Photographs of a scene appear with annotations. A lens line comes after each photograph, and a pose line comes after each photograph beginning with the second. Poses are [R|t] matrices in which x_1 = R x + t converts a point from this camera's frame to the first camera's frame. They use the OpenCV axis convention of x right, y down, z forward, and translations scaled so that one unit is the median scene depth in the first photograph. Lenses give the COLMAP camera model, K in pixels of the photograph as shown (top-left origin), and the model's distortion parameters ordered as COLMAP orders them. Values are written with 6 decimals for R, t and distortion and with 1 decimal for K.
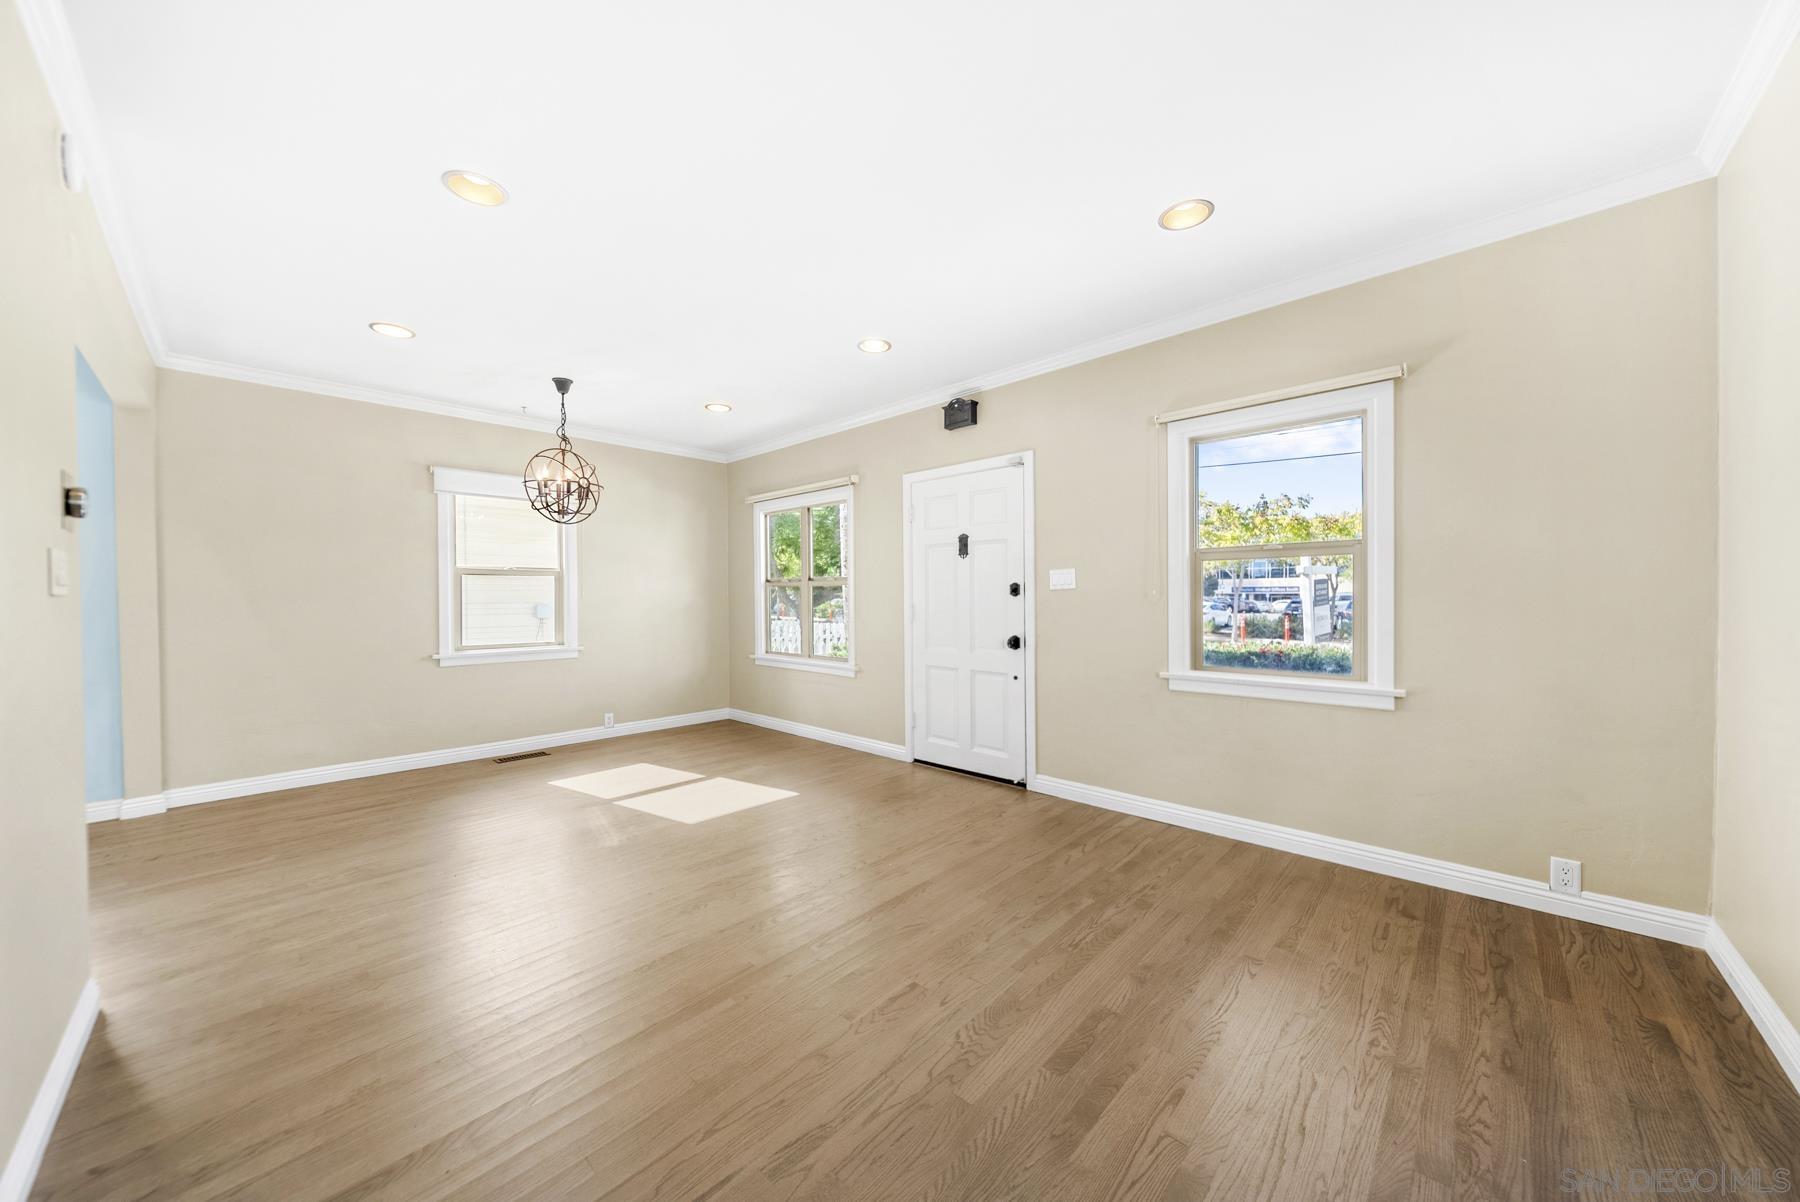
lens RADIAL K [[622.8, 0, 911.0], [0, 622.8, 601.9], [0, 0, 1]] dist [-0.005893, -0.000089]
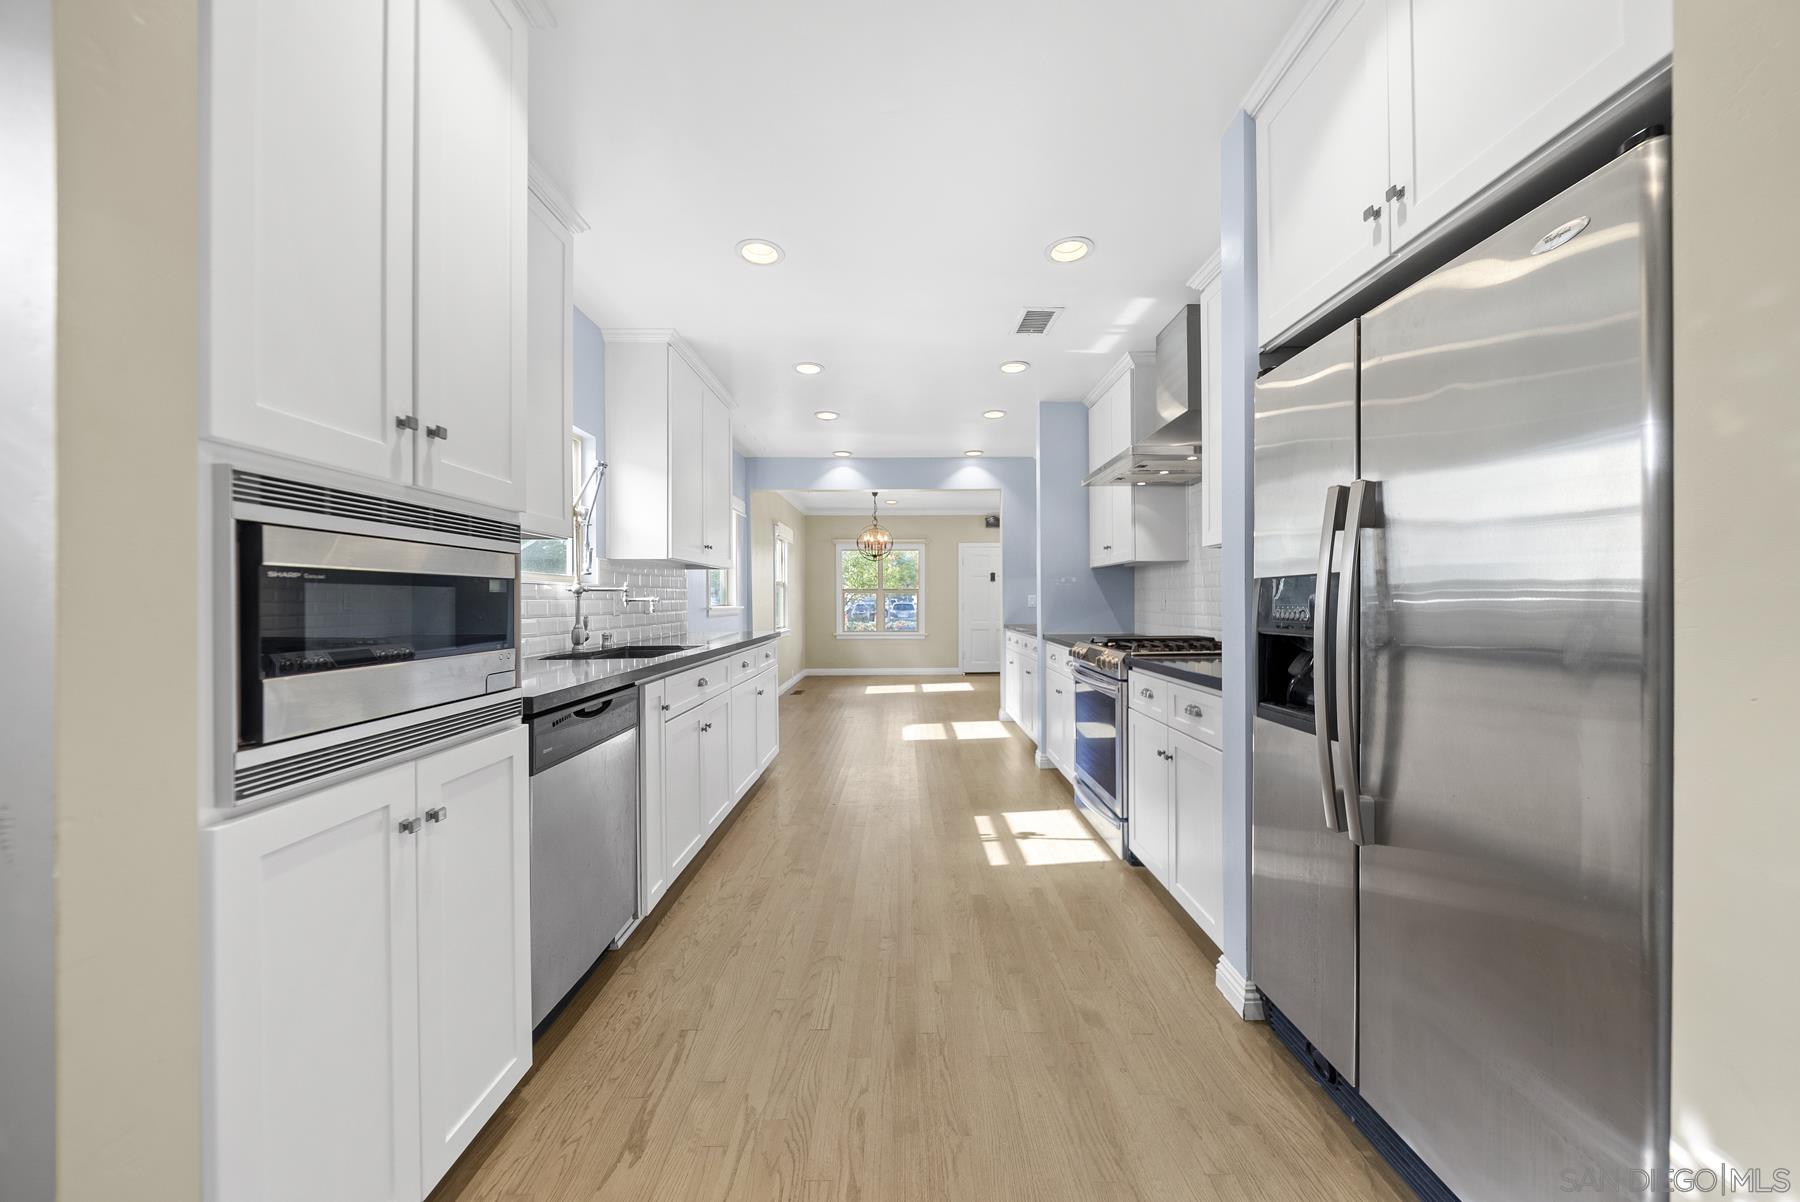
lens RADIAL K [[638.1, 0, 900.0], [0, 638.1, 601.0], [0, 0, 1]] dist [-0.029256, 0.002039]
pose [[0.738171, 0.001815, 0.674611, -1.888362], [0.009936, 0.999859, -0.013562, 0.029626], [-0.674540, 0.016714, 0.738049, -0.574188]]
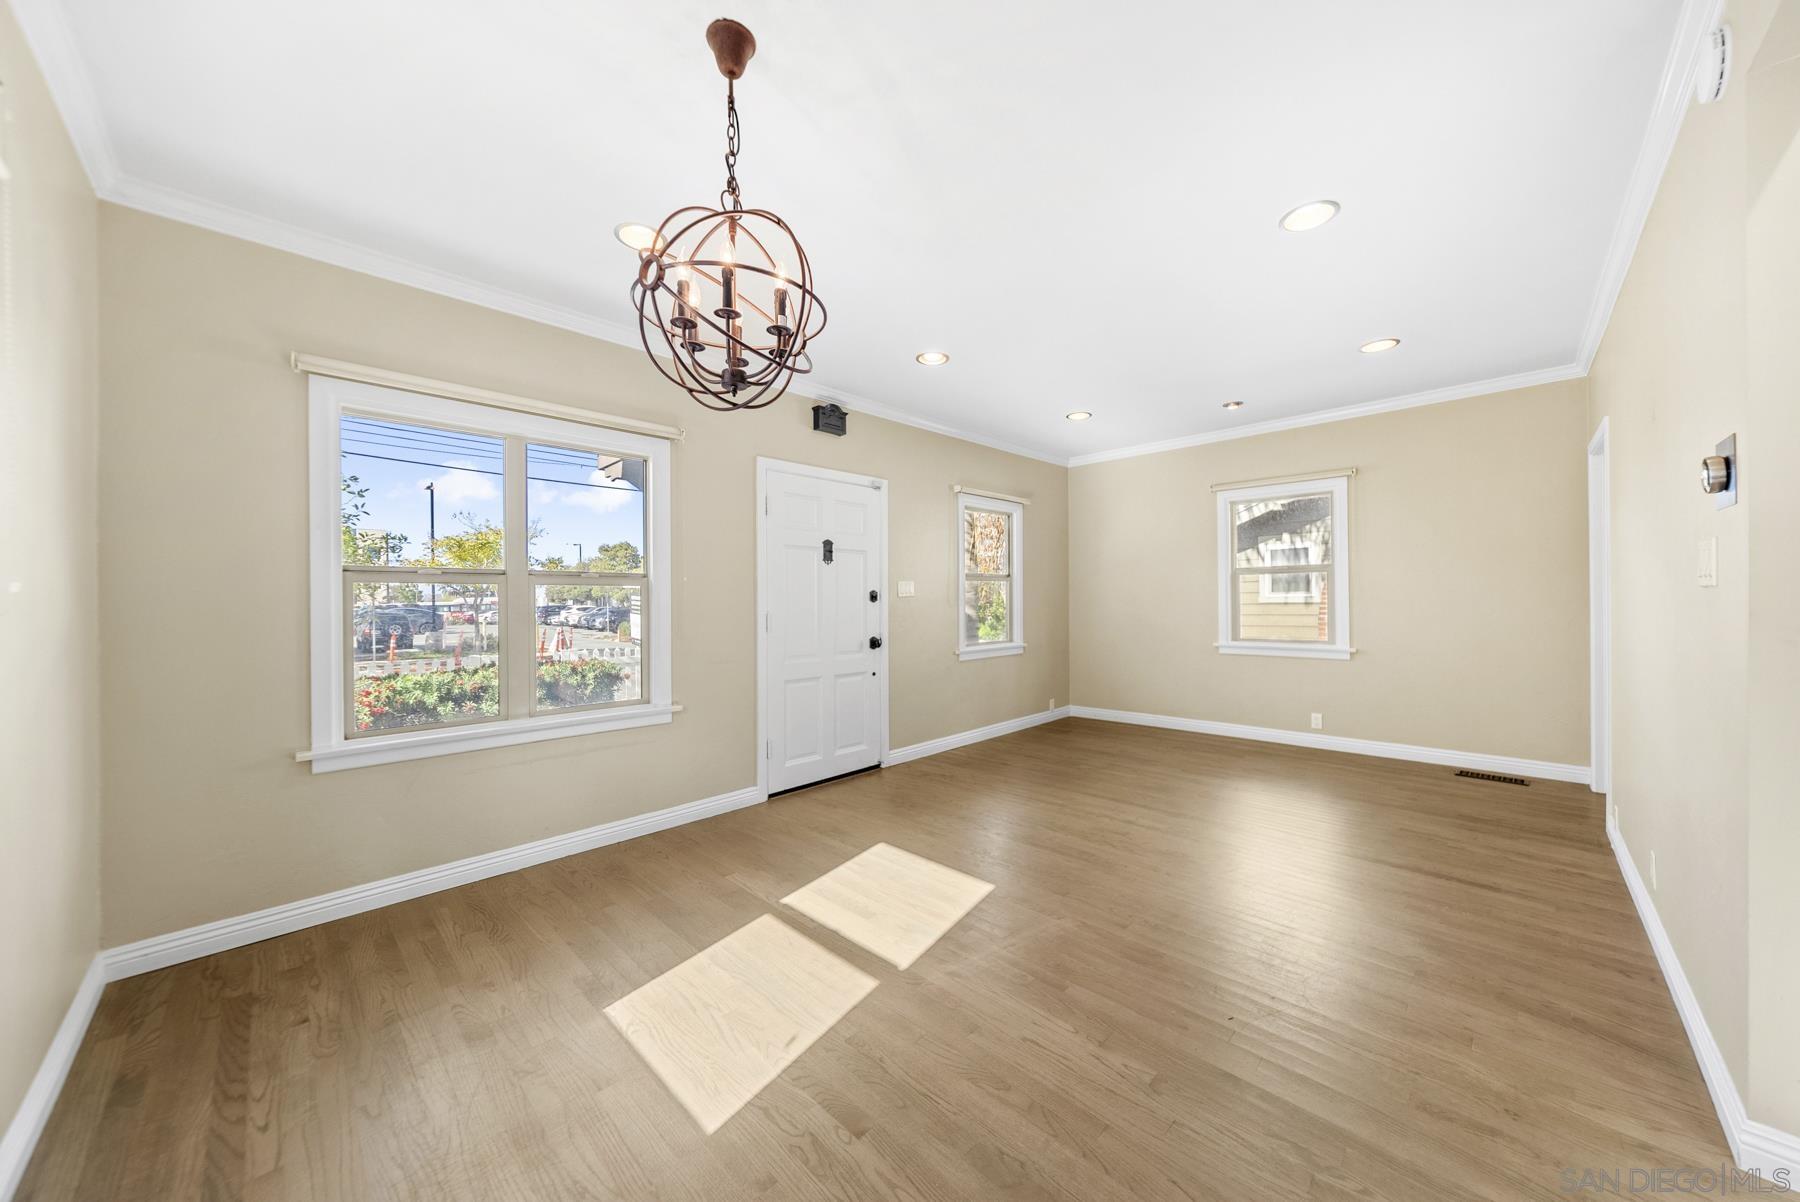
lens RADIAL K [[622.8, 0, 911.0], [0, 622.8, 601.9], [0, 0, 1]] dist [-0.005893, -0.000089]
pose [[0.022135, 0.008047, 0.999723, -0.942481], [0.023631, 0.999684, -0.008570, 0.001948], [-0.999476, 0.023814, 0.021937, 0.883521]]
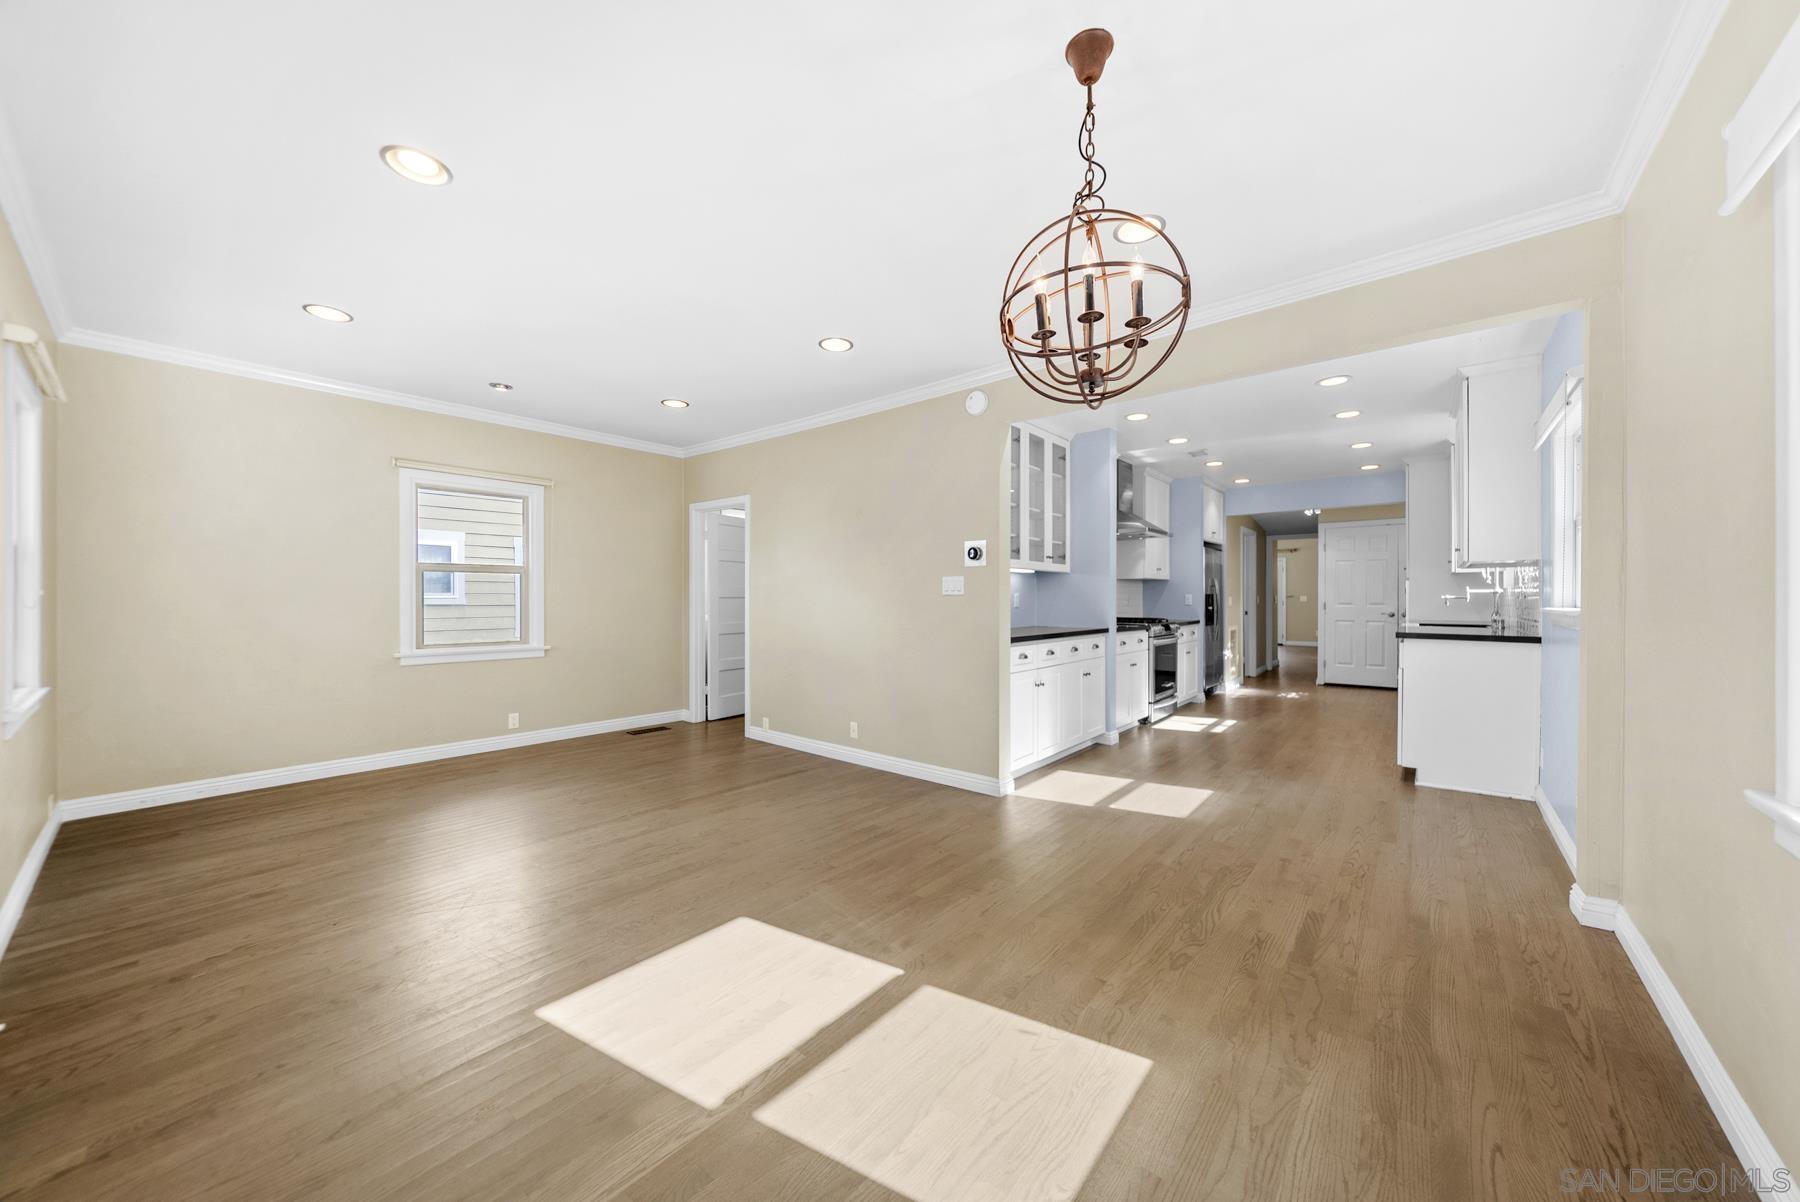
lens RADIAL K [[622.8, 0, 911.0], [0, 622.8, 601.9], [0, 0, 1]] dist [-0.005893, -0.000089]
pose [[-0.998319, 0.009782, -0.057118, -0.415260], [0.008796, 0.999808, 0.017485, -0.006400], [0.057279, 0.016954, -0.998214, 1.398673]]
